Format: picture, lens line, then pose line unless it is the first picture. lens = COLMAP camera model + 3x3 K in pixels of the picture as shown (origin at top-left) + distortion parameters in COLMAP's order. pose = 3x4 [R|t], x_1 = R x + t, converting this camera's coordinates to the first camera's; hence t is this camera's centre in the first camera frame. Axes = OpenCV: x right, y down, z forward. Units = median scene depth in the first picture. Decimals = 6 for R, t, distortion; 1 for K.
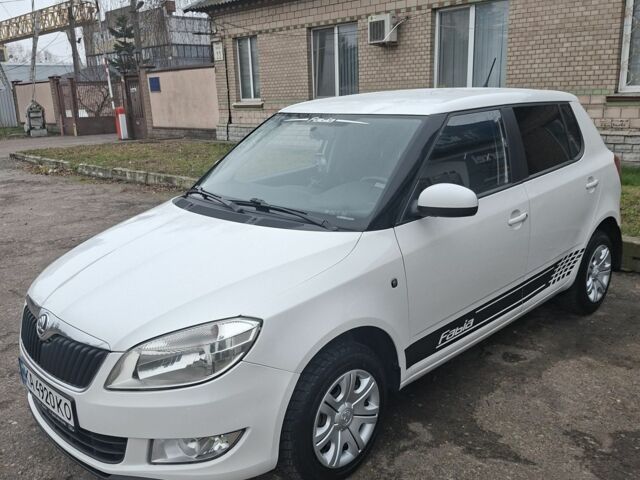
lens RADIAL K [[583.2, 0, 320.0], [0, 583.2, 240.0], [0, 0, 1]] dist [0.136731, -0.256514]
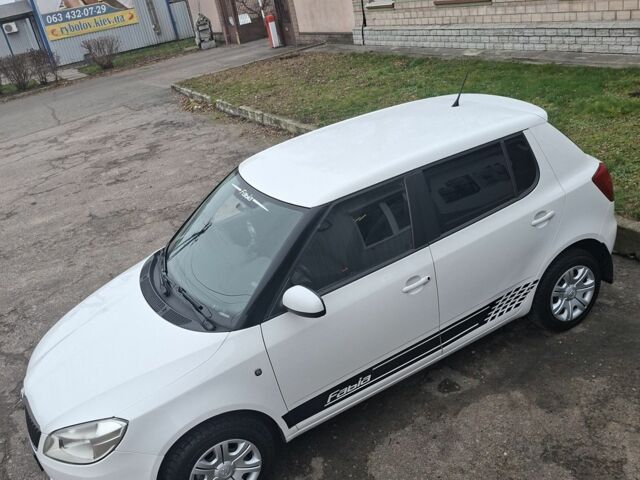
lens RADIAL K [[583.2, 0, 320.0], [0, 583.2, 240.0], [0, 0, 1]] dist [0.136731, -0.256514]
pose [[0.946694, -0.006997, -0.322058, 0.395063], [0.077253, 0.975521, 0.205891, -0.268149], [0.312734, -0.219795, 0.924060, -0.019823]]
